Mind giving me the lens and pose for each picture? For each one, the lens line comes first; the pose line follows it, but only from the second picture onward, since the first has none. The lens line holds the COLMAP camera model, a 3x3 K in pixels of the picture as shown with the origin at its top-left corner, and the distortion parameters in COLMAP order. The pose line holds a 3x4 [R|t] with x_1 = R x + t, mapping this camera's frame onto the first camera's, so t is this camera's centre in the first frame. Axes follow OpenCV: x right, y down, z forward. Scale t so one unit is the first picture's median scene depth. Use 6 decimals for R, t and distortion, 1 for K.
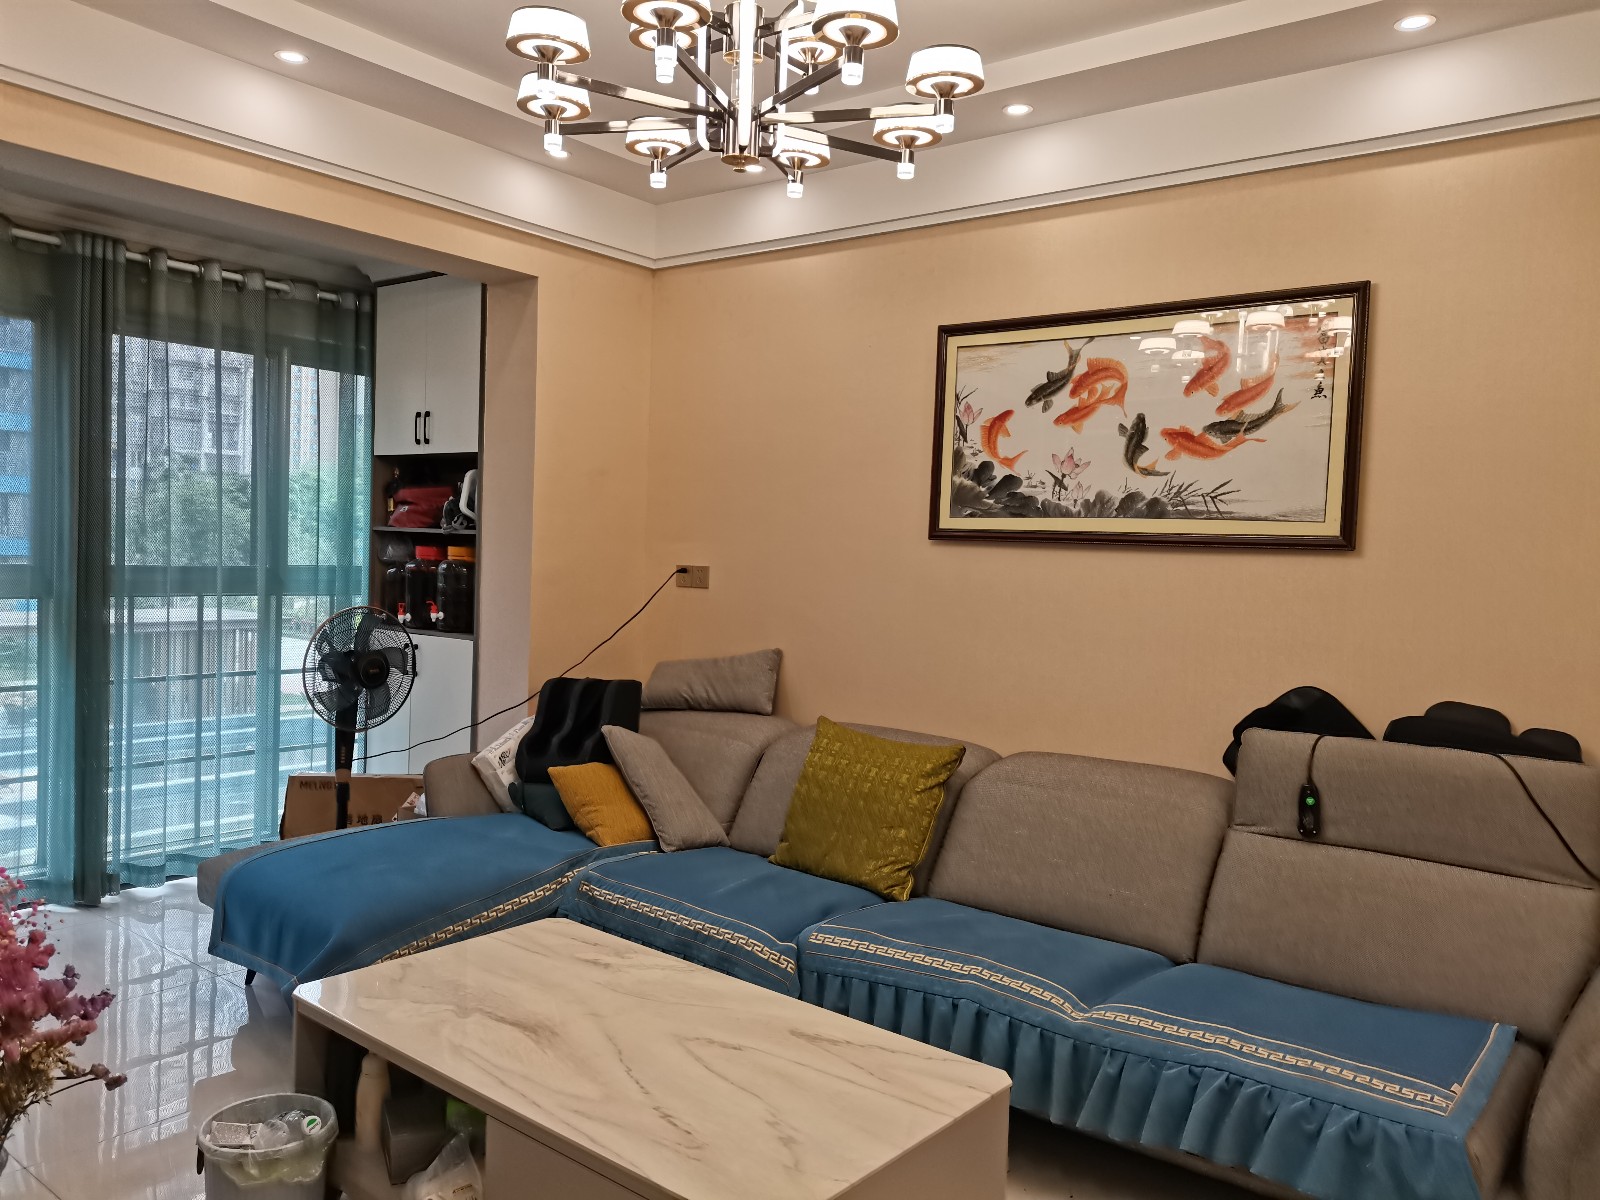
lens RADIAL K [[1233.0, 0, 800.0], [0, 1233.0, 600.0], [0, 0, 1]] dist [0.005733, 0.001484]
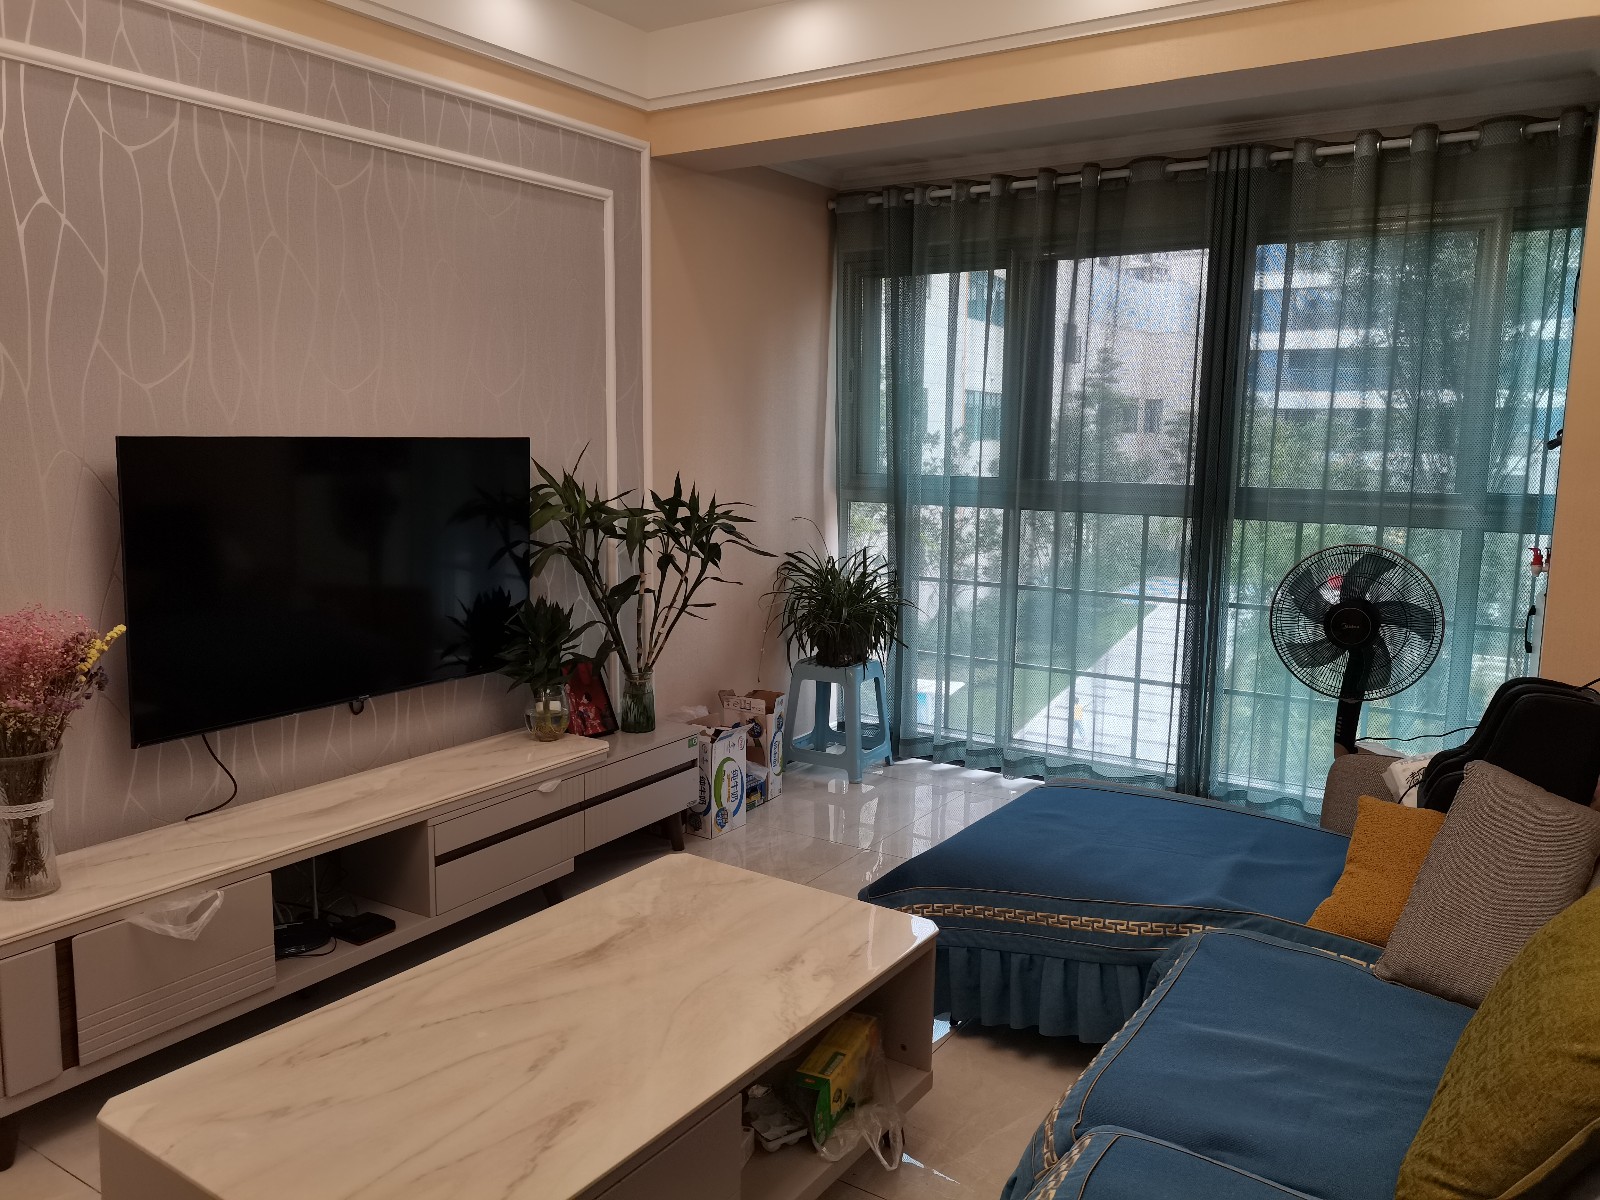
lens RADIAL K [[1197.6, 0, 800.0], [0, 1197.6, 600.0], [0, 0, 1]] dist [-0.006209, -0.002441]
pose [[0.082897, 0.117605, -0.989594, 0.657877], [-0.045600, 0.992420, 0.114120, -0.048512], [0.995514, 0.035666, 0.087632, 0.987616]]
